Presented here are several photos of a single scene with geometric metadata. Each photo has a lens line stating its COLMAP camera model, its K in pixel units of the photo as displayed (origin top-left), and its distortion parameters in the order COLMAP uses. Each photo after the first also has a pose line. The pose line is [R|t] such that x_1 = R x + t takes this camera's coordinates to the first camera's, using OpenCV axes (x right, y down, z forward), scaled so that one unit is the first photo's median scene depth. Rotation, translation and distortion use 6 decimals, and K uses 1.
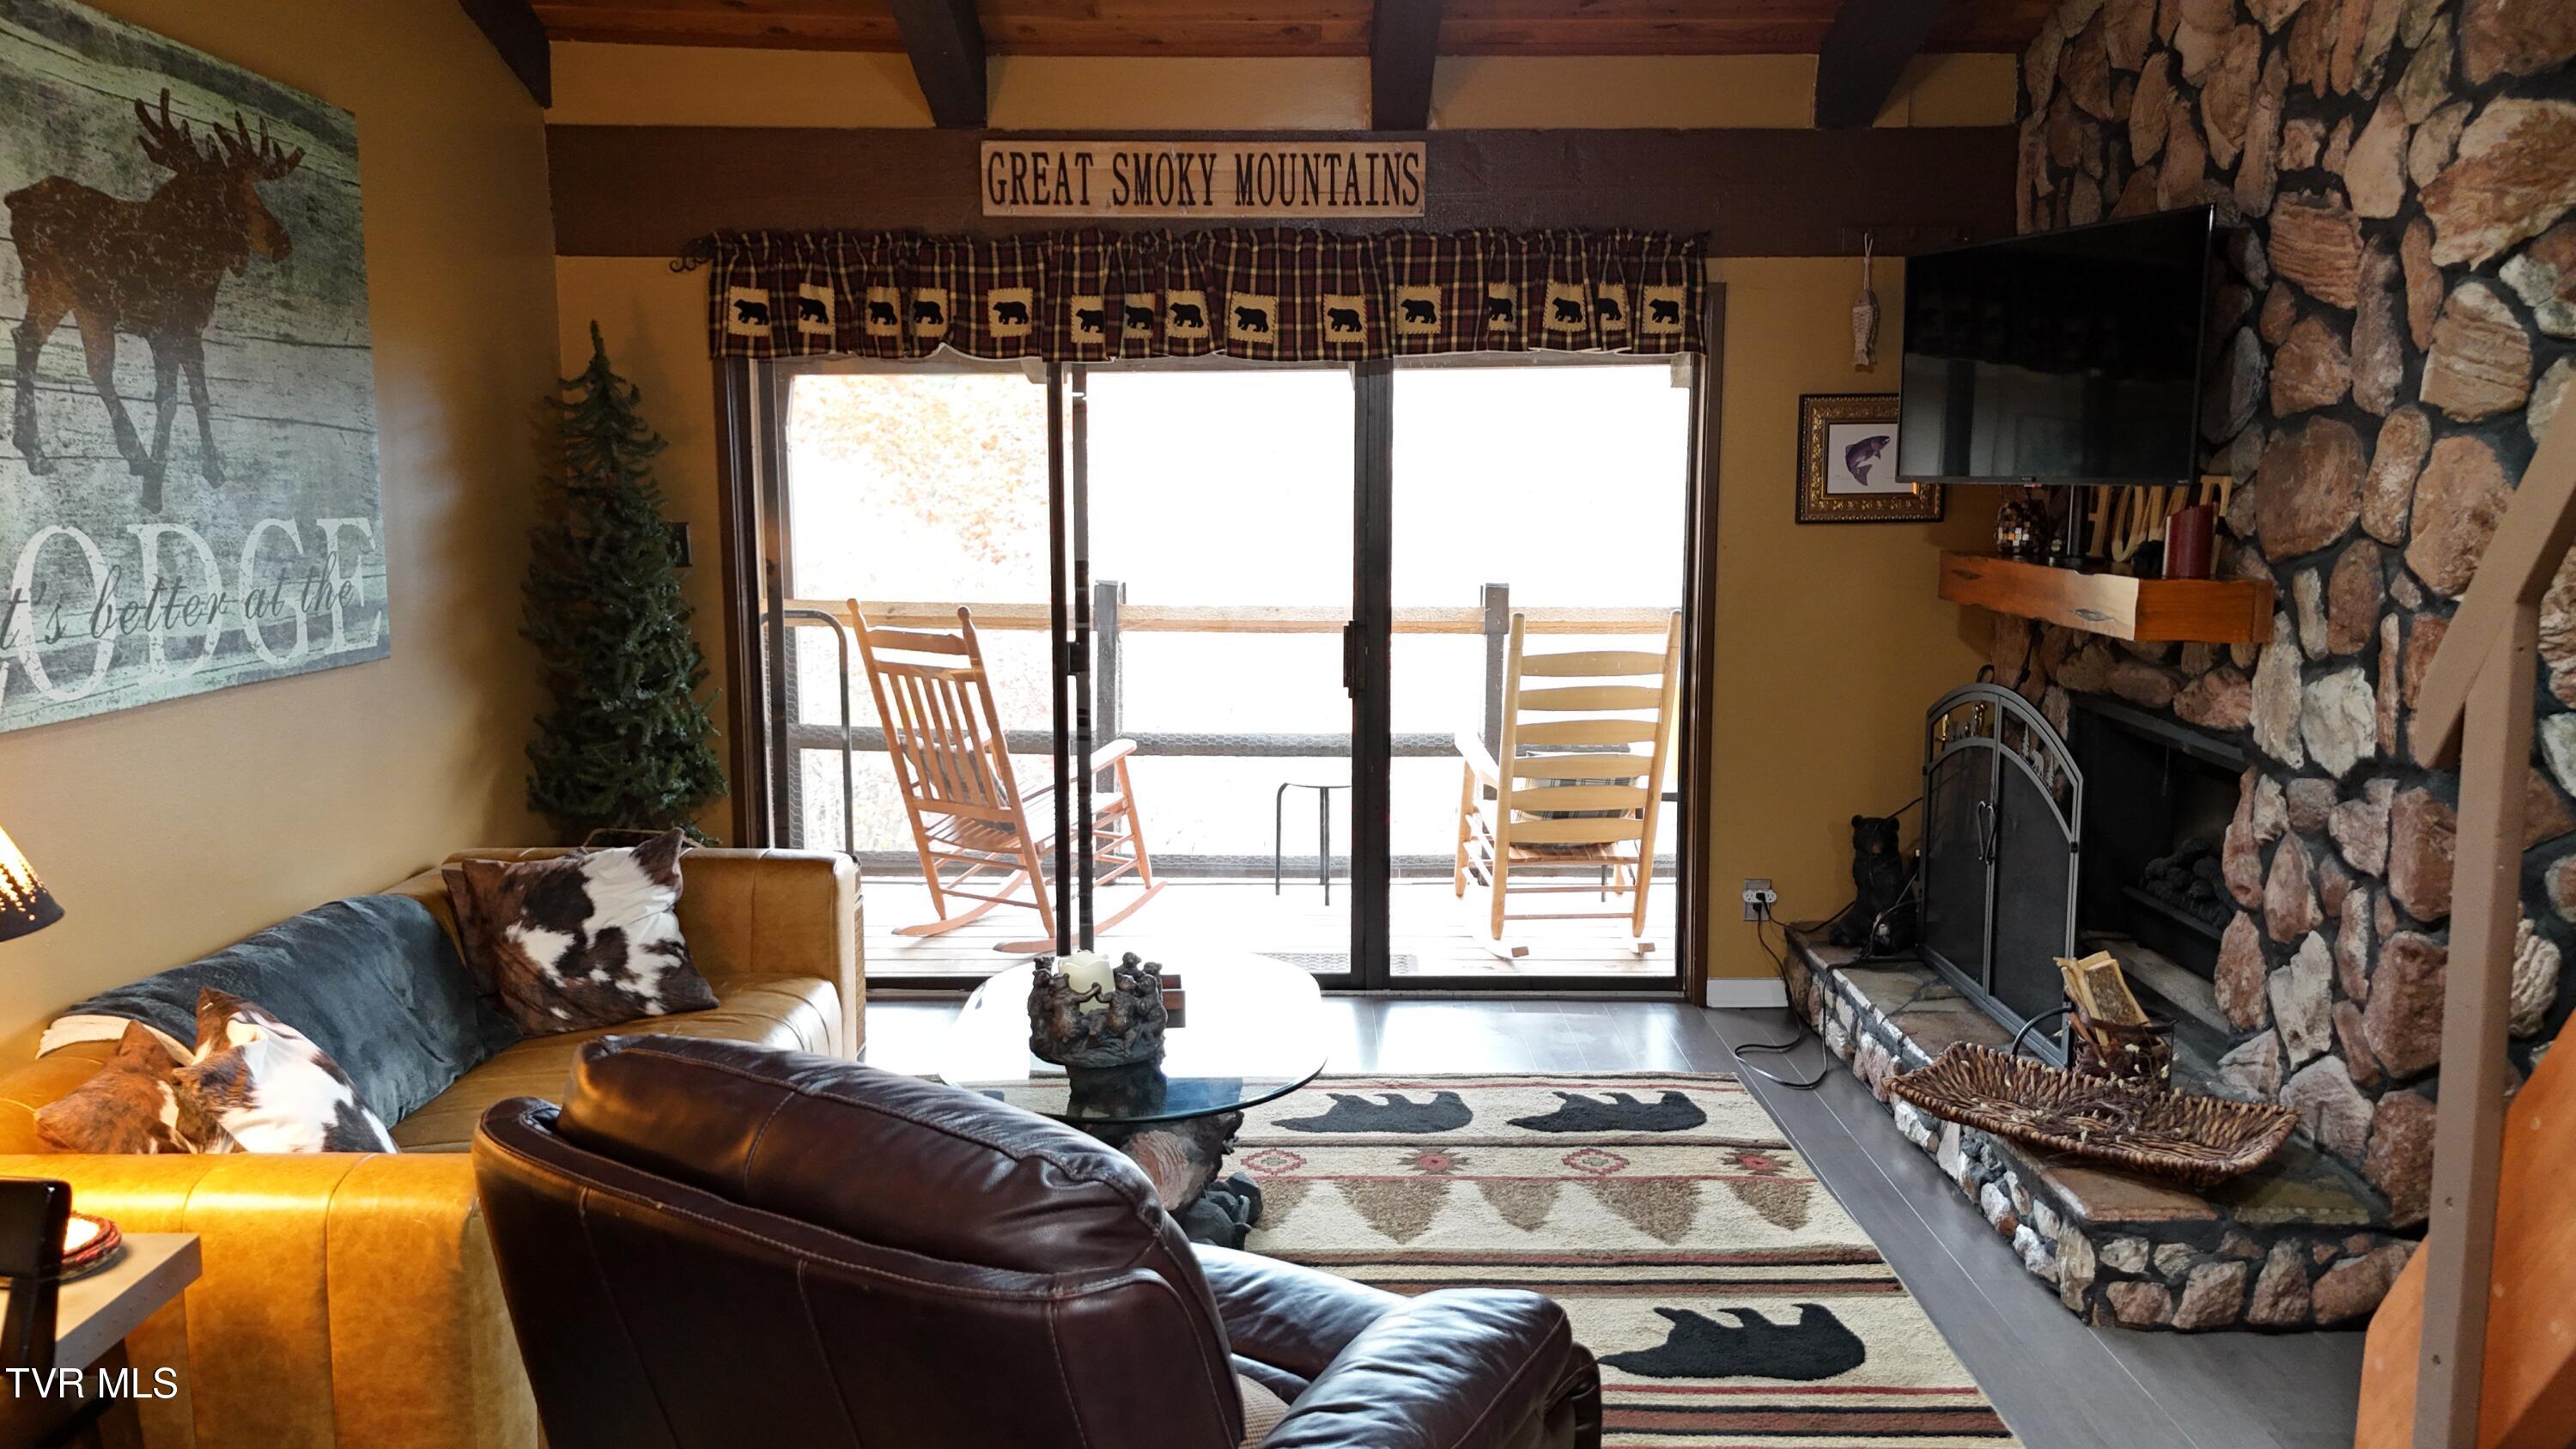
lens RADIAL K [[1892.3, 0, 1288.0], [0, 1892.3, 724.5], [0, 0, 1]] dist [0.031797, -0.058484]
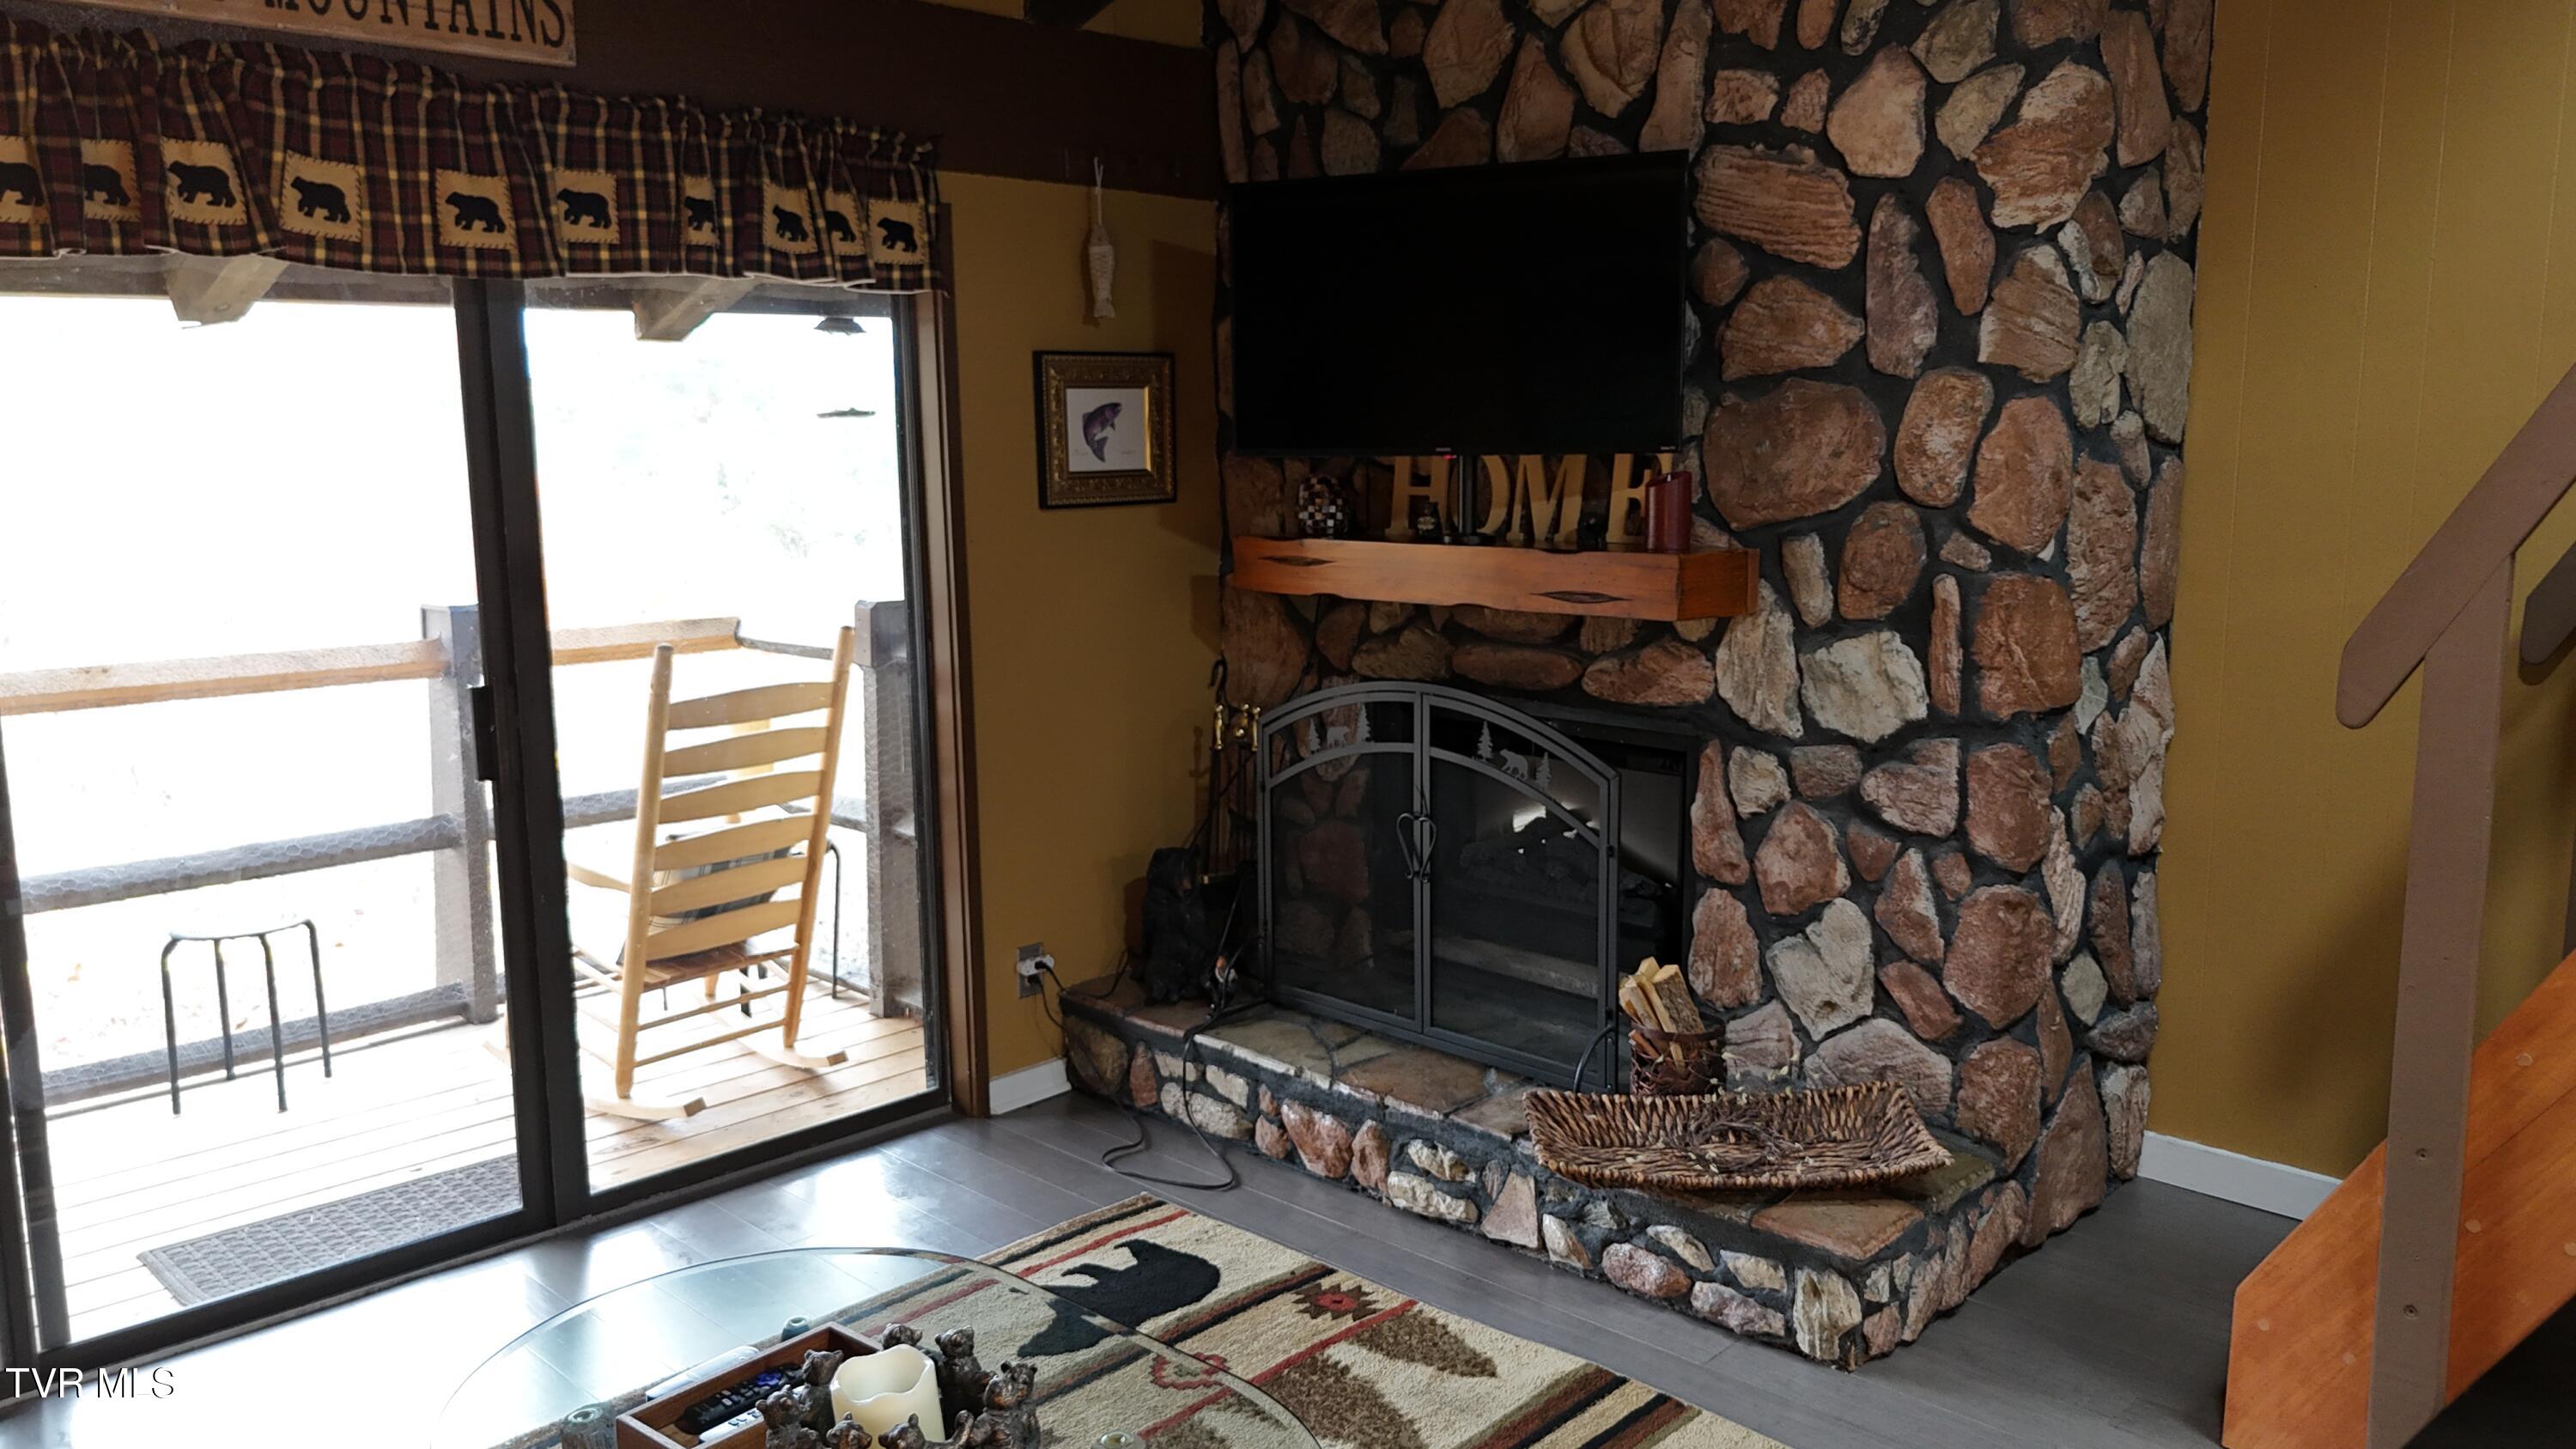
lens RADIAL K [[1892.3, 0, 1288.0], [0, 1892.3, 724.5], [0, 0, 1]] dist [0.031797, -0.058484]
pose [[0.695547, -0.113717, 0.709424, -0.258069], [0.107174, 0.992770, 0.054058, -0.048038], [-0.710442, 0.038432, 0.702706, 0.367171]]
